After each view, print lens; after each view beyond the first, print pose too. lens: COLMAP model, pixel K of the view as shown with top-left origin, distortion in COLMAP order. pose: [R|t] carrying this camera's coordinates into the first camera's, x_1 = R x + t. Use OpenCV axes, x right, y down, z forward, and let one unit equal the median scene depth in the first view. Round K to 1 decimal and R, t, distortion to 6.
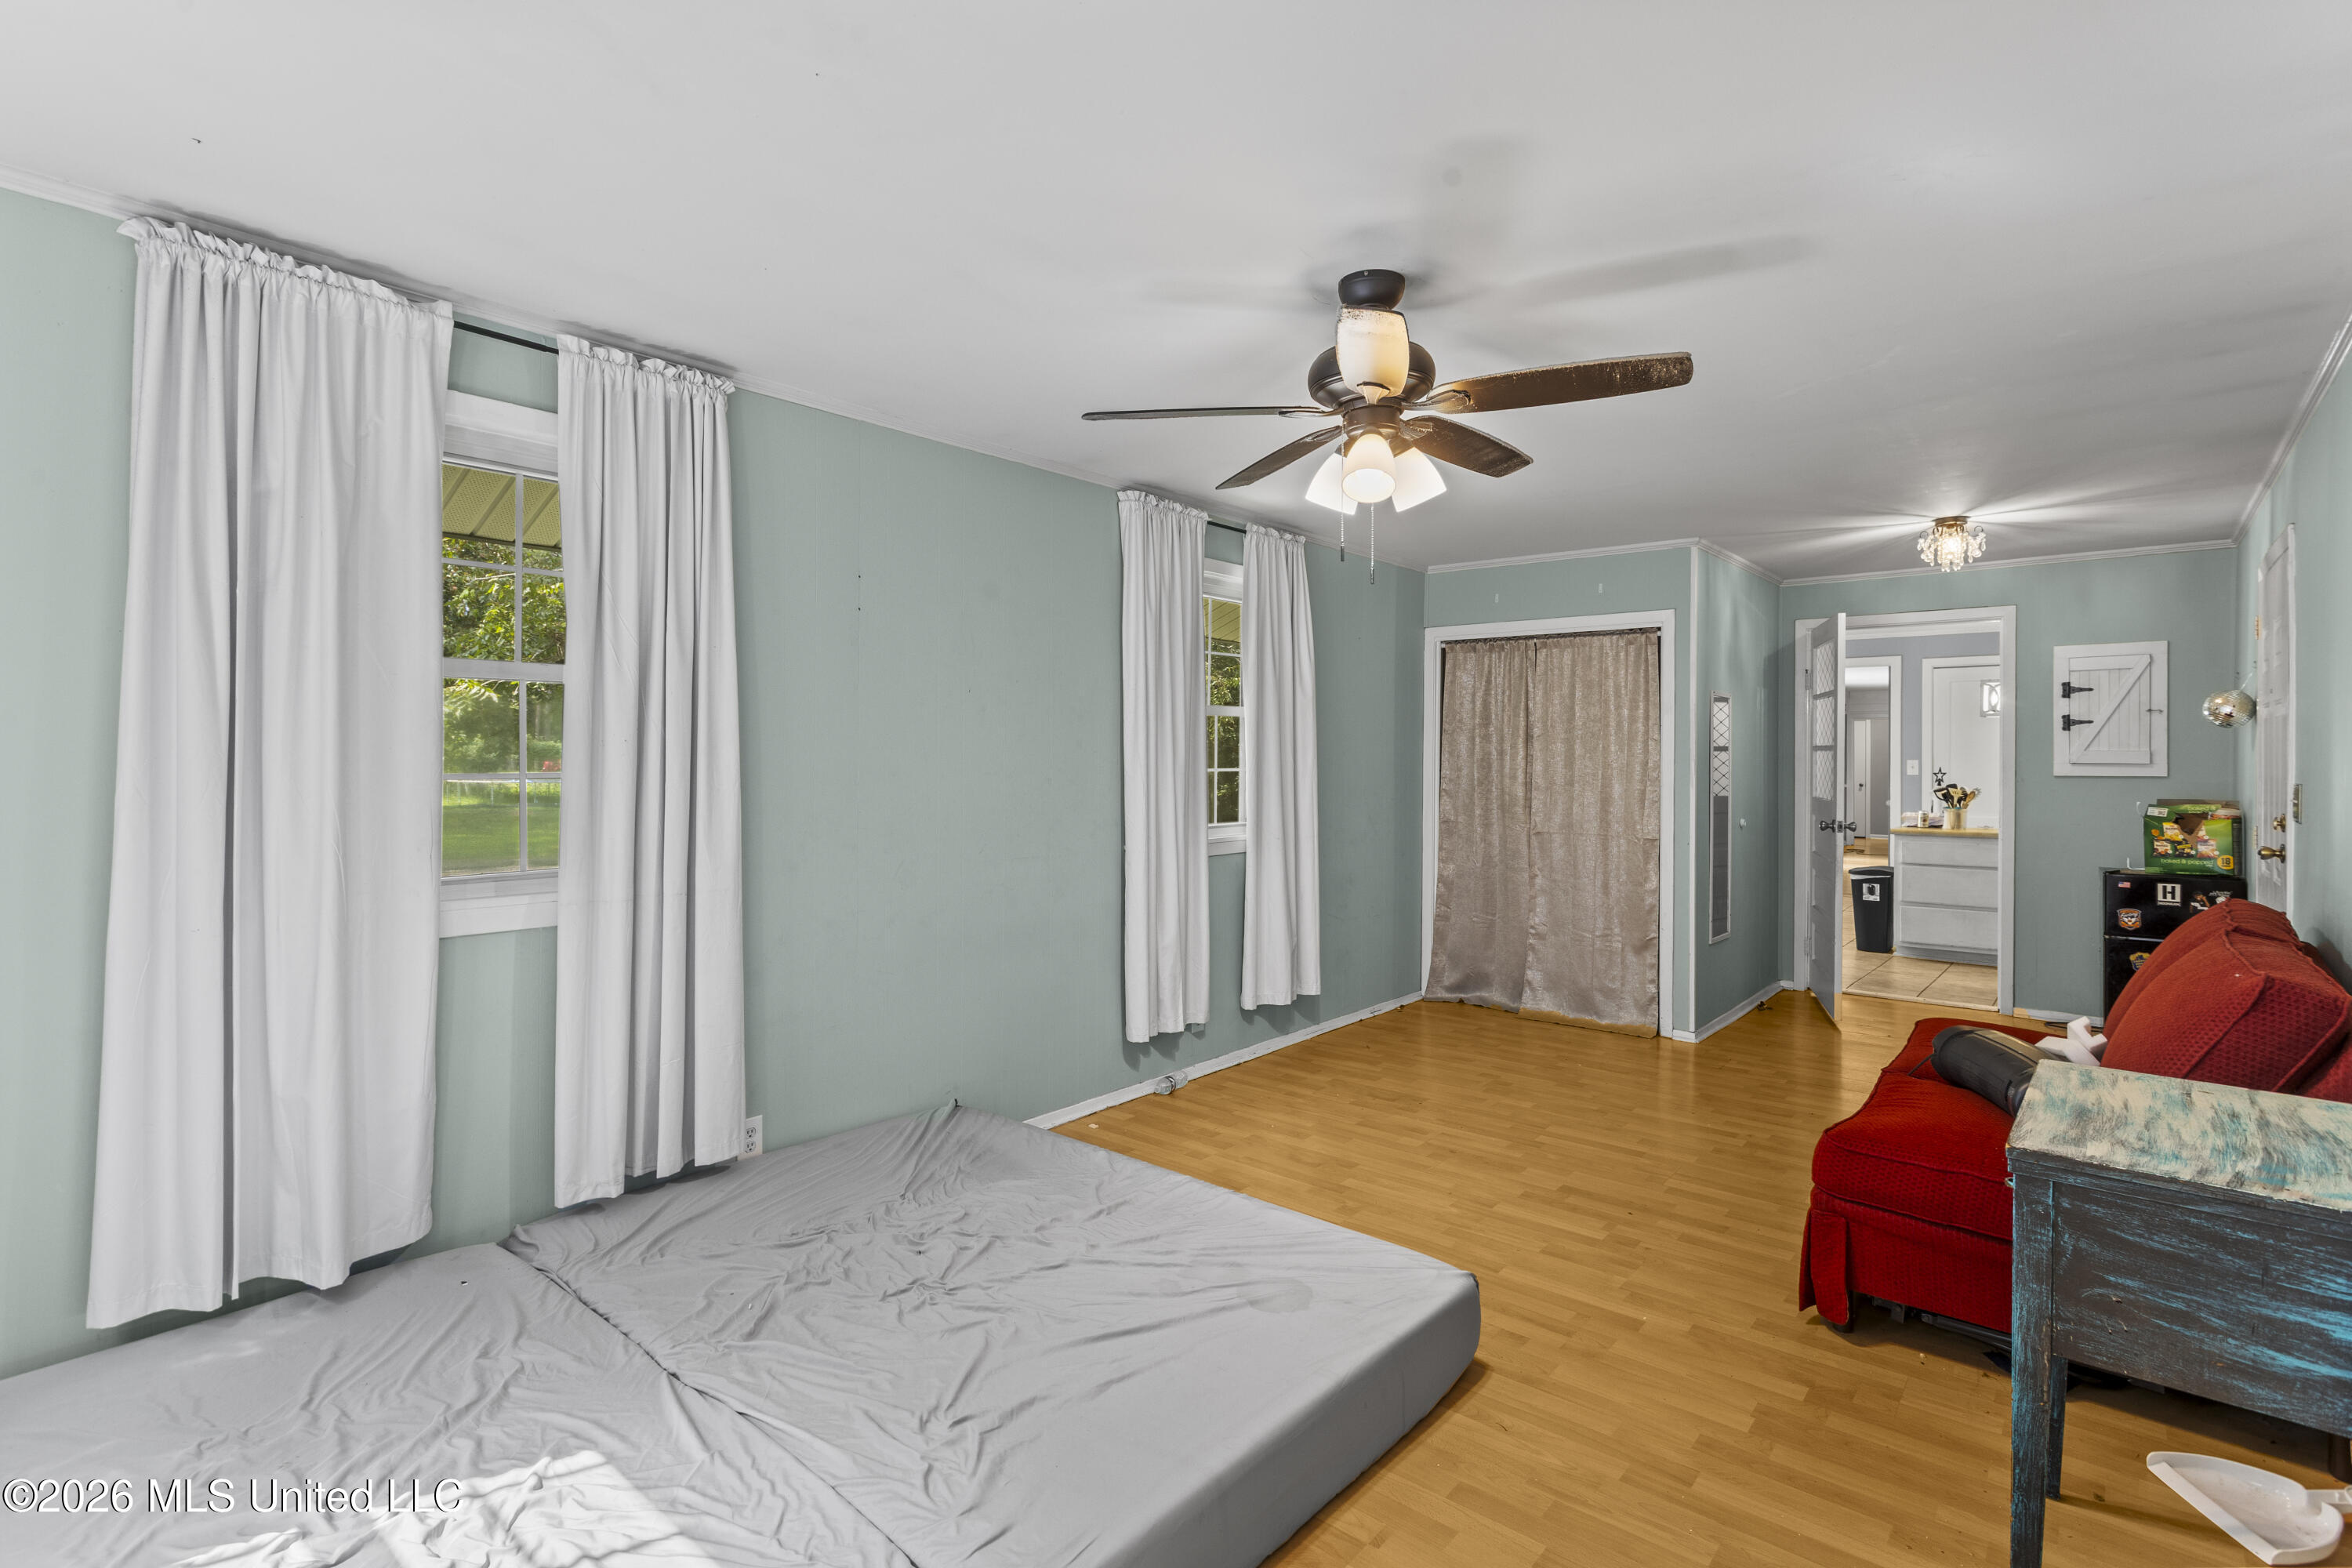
lens RADIAL K [[1116.2, 0, 1168.1], [0, 1116.2, 751.8], [0, 0, 1]] dist [0.000910, -0.000001]
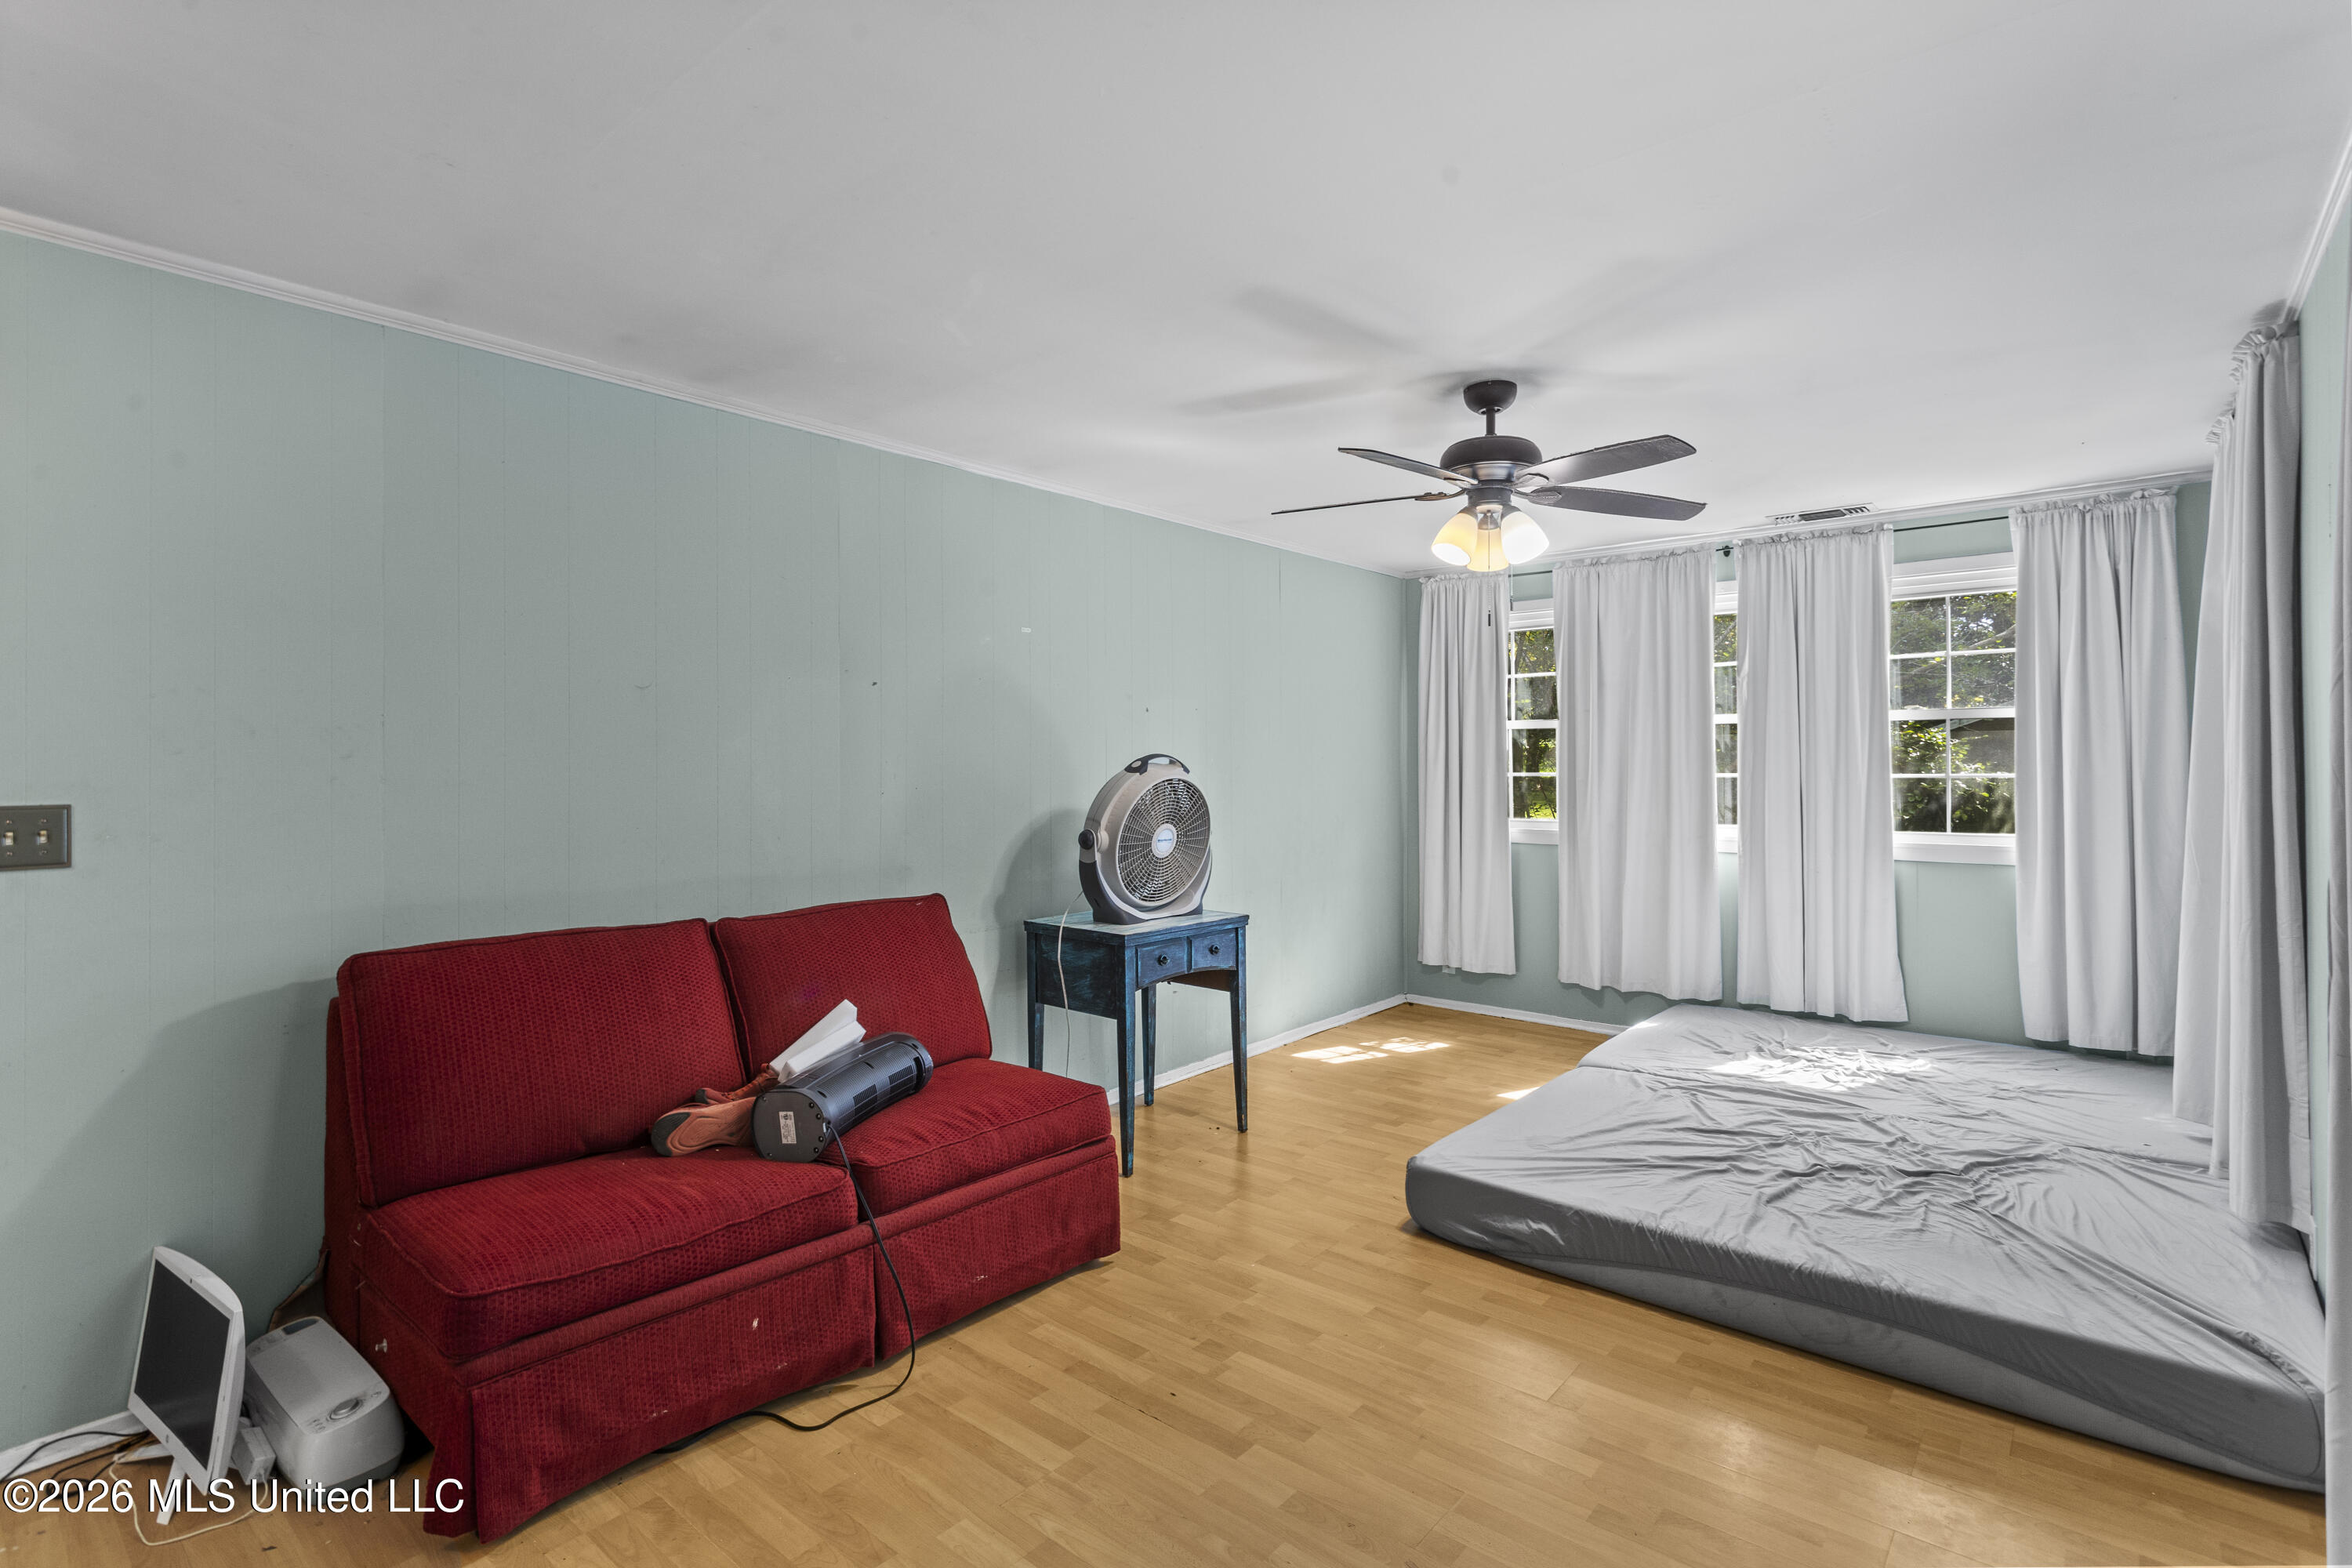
lens RADIAL K [[1116.2, 0, 1168.1], [0, 1116.2, 751.8], [0, 0, 1]] dist [0.000910, -0.000001]
pose [[-0.999969, -0.003964, -0.006760, 0.443299], [-0.003788, 0.999659, -0.025831, 0.018781], [0.006860, -0.025805, -0.999643, 1.809859]]
